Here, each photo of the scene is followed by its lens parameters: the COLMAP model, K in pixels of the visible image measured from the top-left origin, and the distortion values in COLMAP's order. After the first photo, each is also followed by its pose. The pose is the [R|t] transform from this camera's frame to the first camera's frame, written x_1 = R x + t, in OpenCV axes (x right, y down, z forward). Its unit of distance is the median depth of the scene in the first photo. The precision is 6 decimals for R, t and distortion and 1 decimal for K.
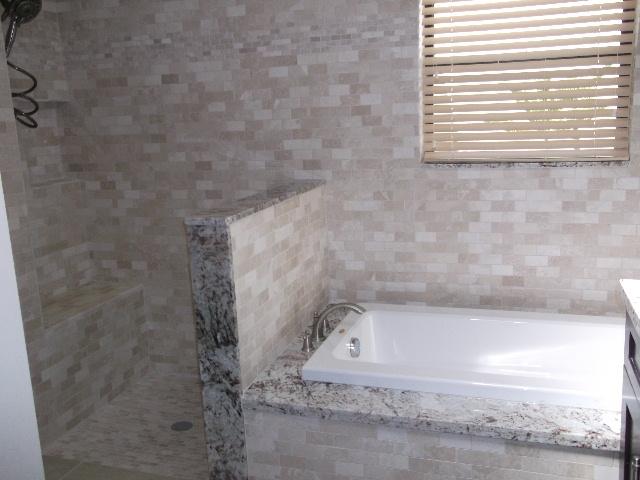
lens RADIAL K [[614.1, 0, 320.3], [0, 614.1, 236.9], [0, 0, 1]] dist [0.005866, 0.000000]
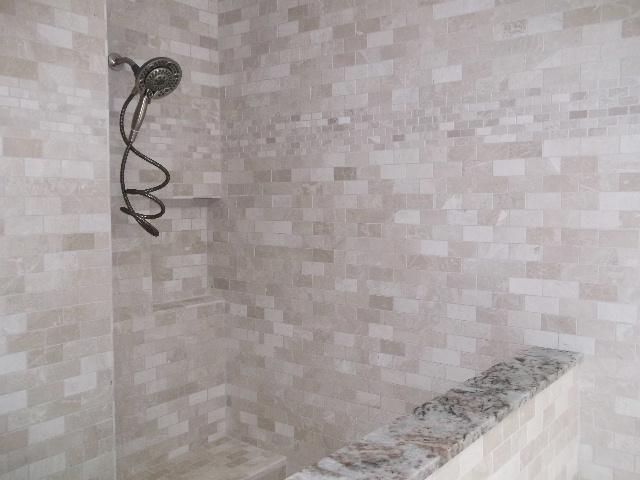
lens RADIAL K [[614.1, 0, 323.1], [0, 614.1, 241.3], [0, 0, 1]] dist [0.005866, 0.000000]
pose [[0.939646, 0.058089, -0.337181, -0.029251], [-0.098630, 0.989636, -0.104366, -0.106159], [0.327624, 0.131324, 0.935637, 0.351490]]
